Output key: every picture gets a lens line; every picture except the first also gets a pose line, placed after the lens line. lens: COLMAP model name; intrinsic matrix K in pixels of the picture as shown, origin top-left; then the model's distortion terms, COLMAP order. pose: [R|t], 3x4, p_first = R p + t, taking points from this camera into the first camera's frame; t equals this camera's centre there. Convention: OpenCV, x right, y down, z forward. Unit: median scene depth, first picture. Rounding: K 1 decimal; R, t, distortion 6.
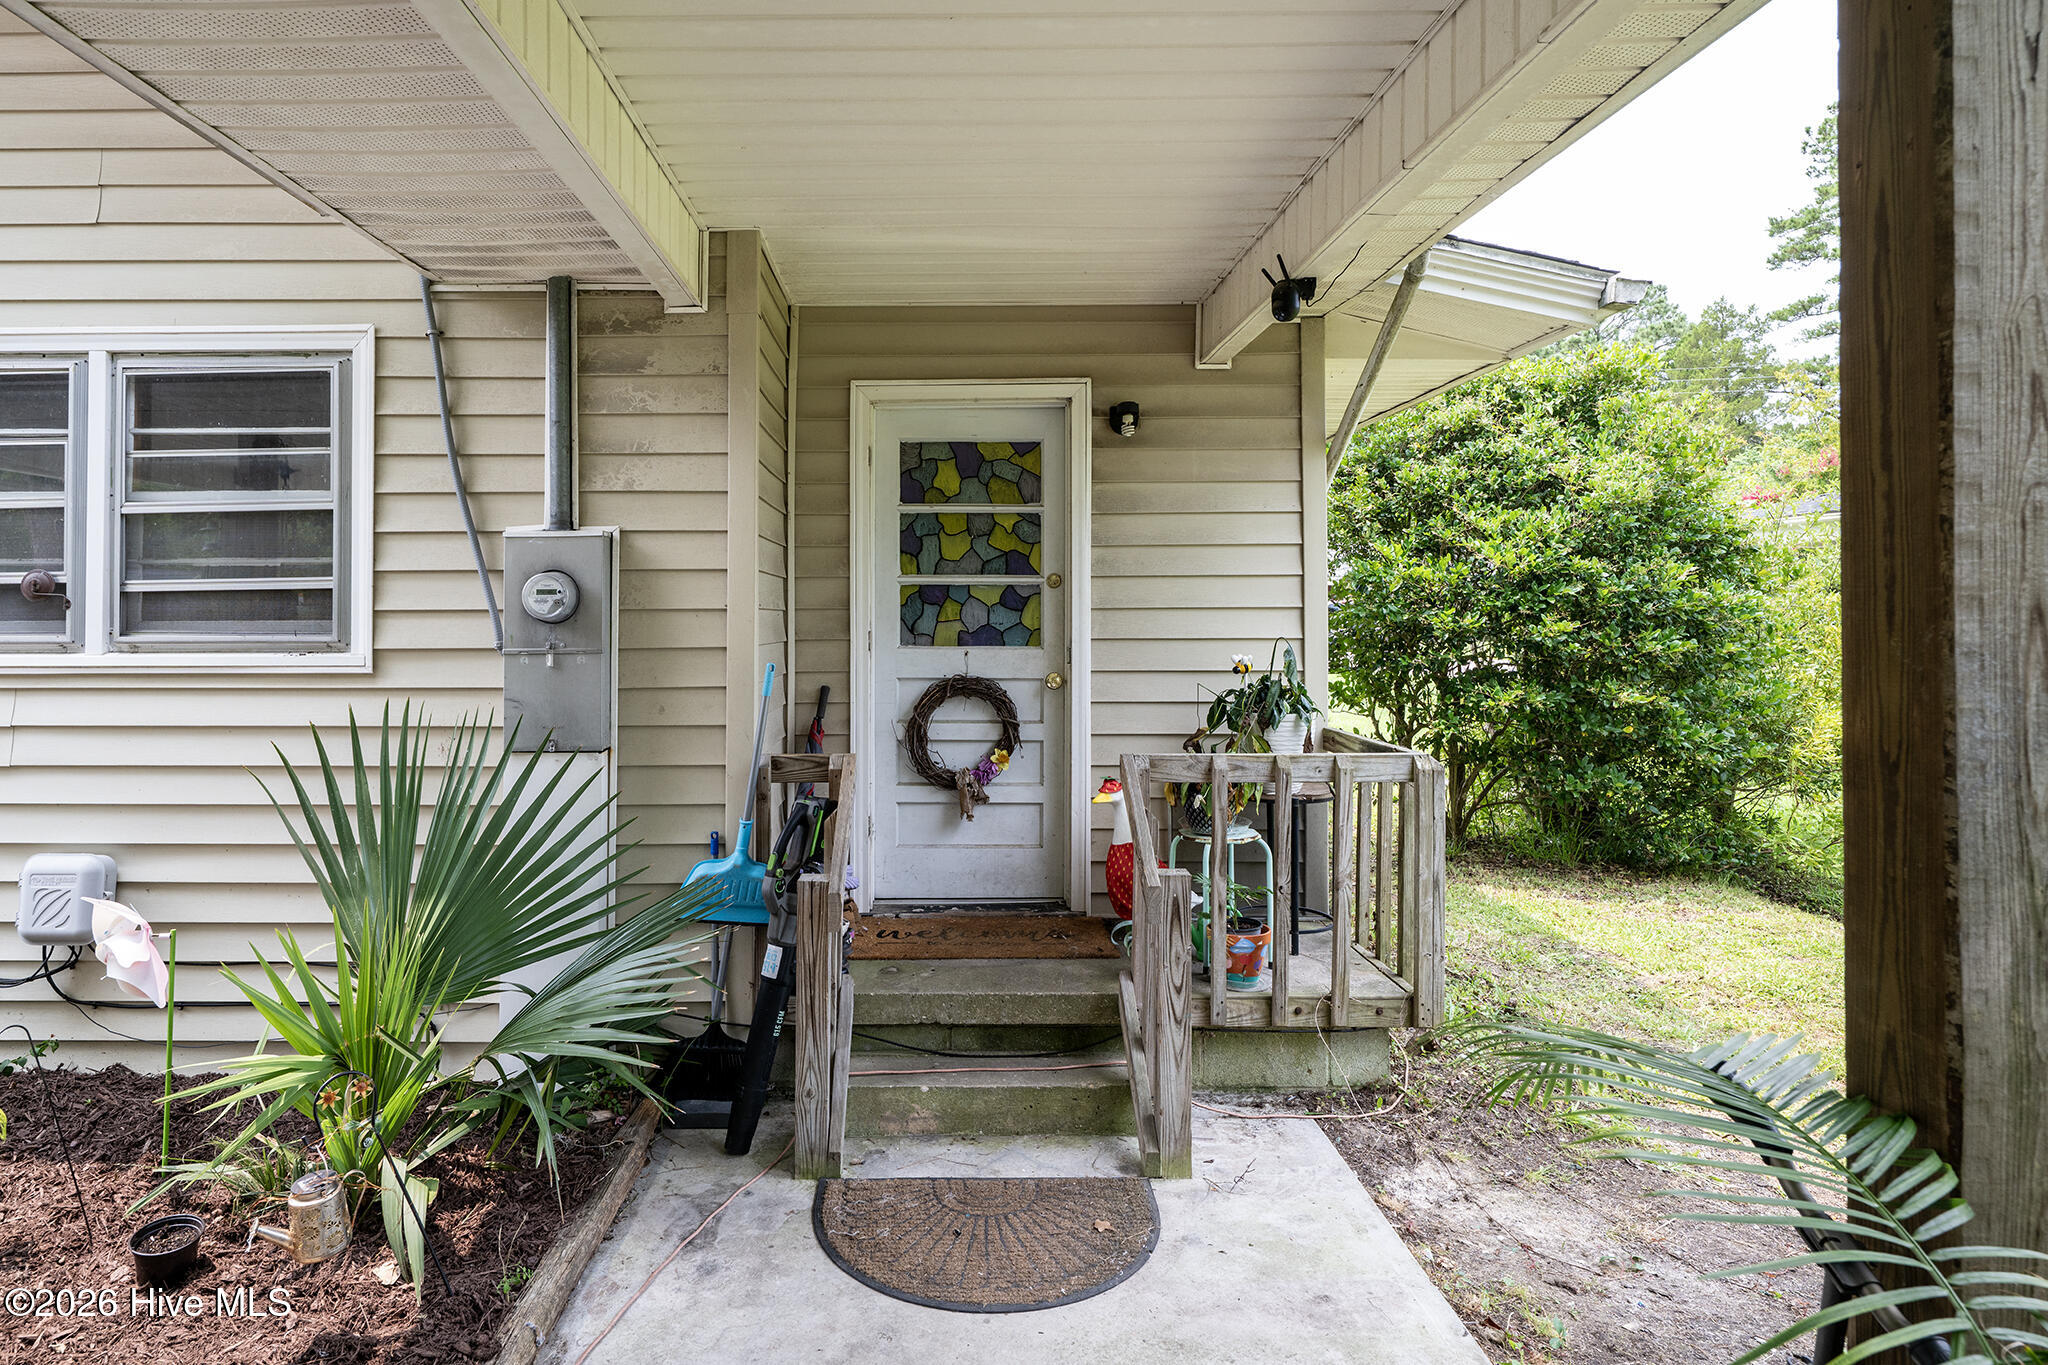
lens RADIAL K [[1121.6, 0, 1003.1], [0, 1121.6, 595.5], [0, 0, 1]] dist [0.001187, -0.000063]
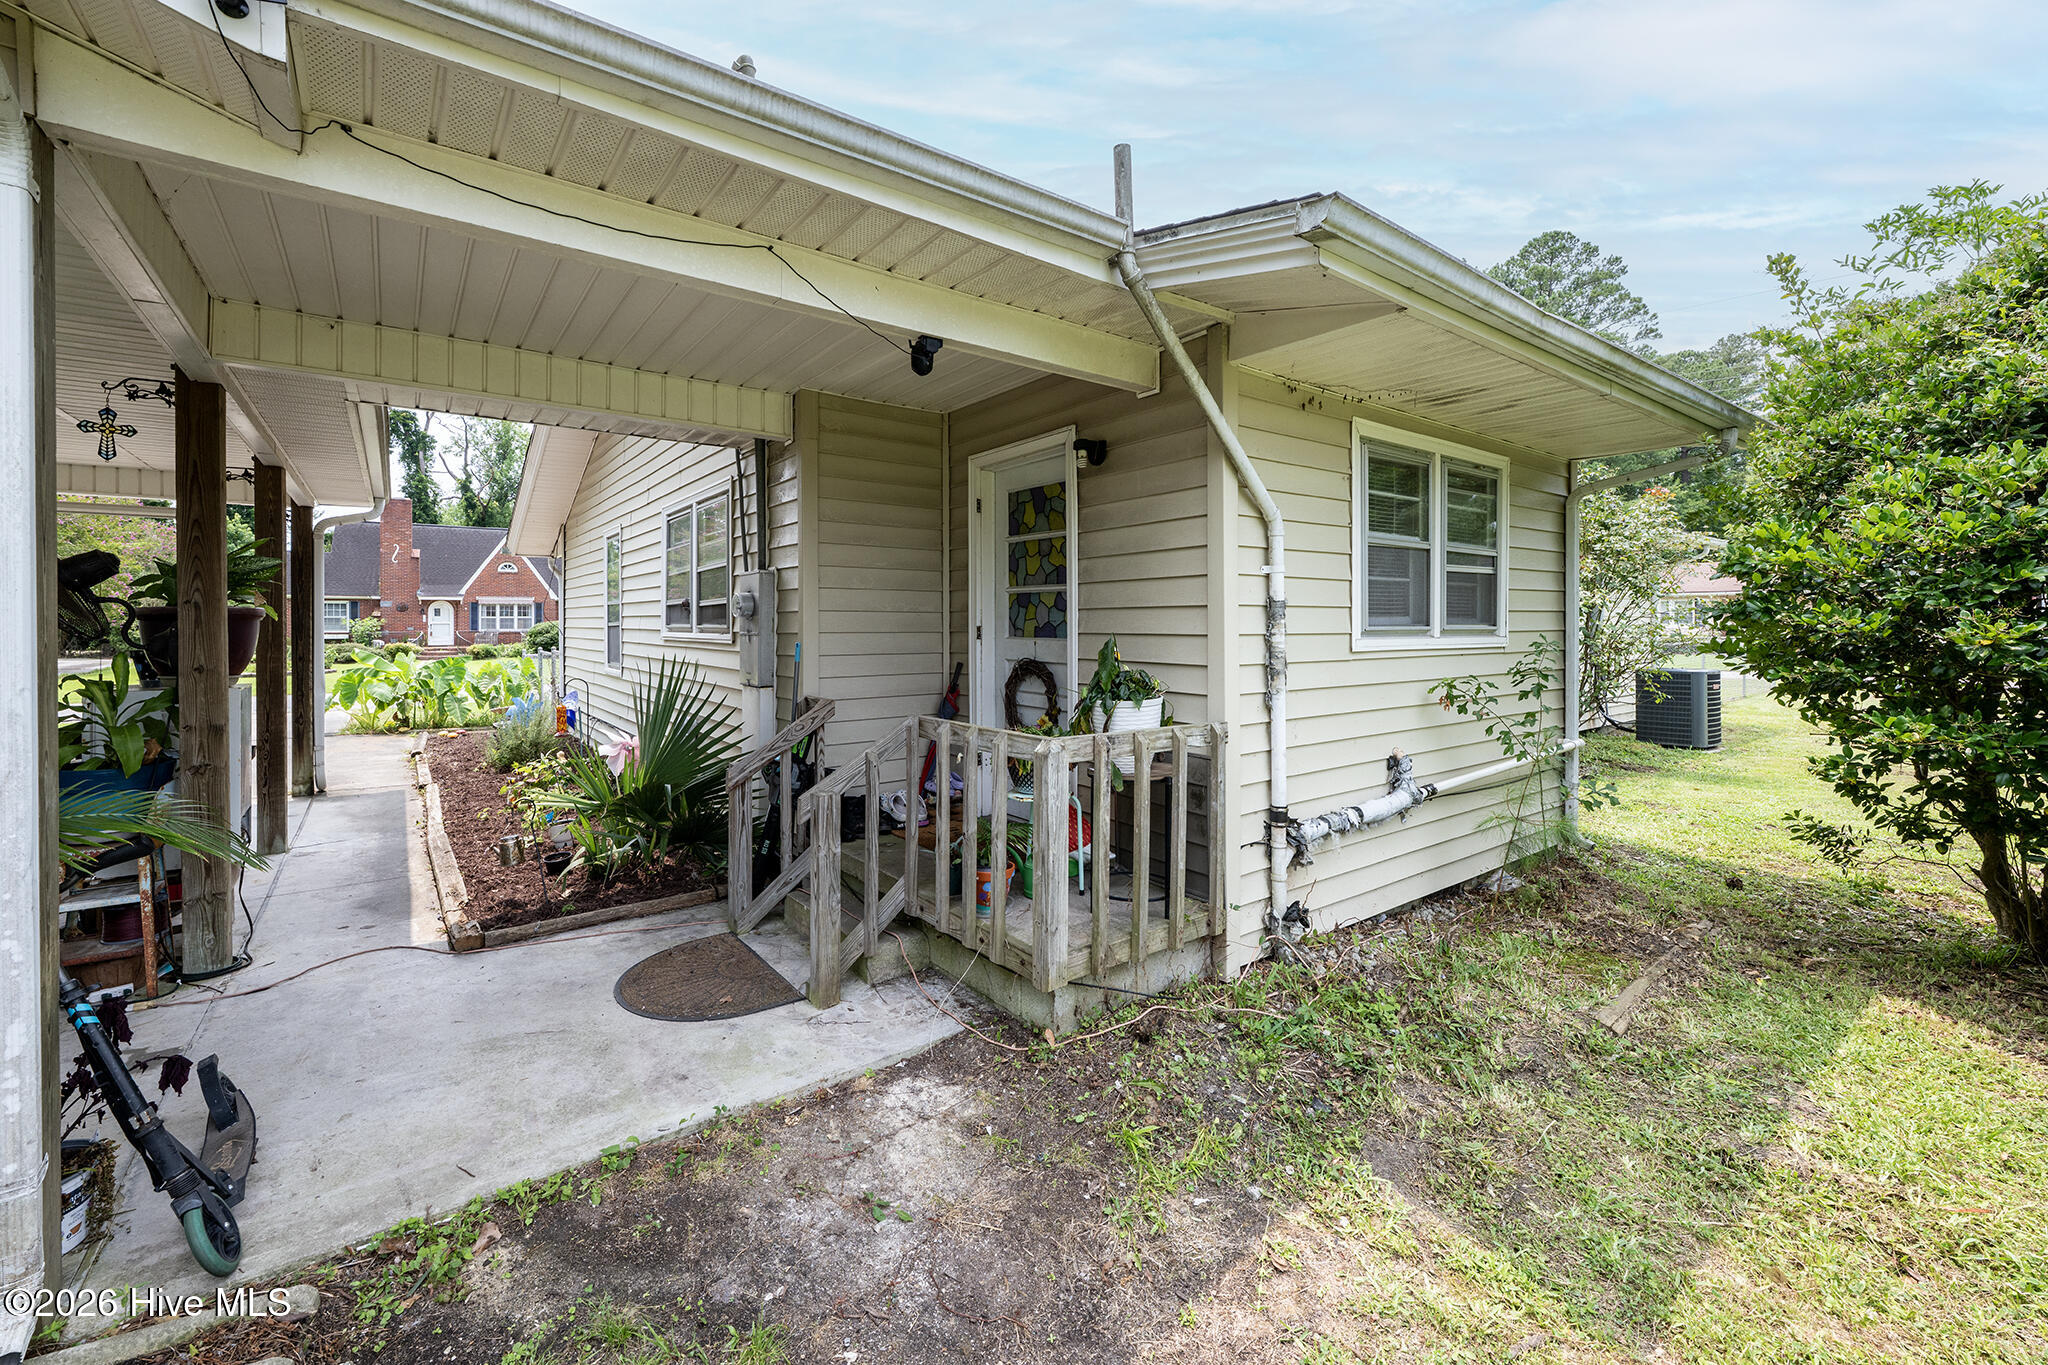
lens RADIAL K [[840.3, 0, 1061.3], [0, 840.3, 625.5], [0, 0, 1]] dist [-0.000268, 0.000032]
pose [[0.614225, 0.004996, -0.789115, 0.800499], [0.013253, 0.999774, 0.016646, 0.014046], [0.789019, -0.020682, 0.614020, 0.404825]]
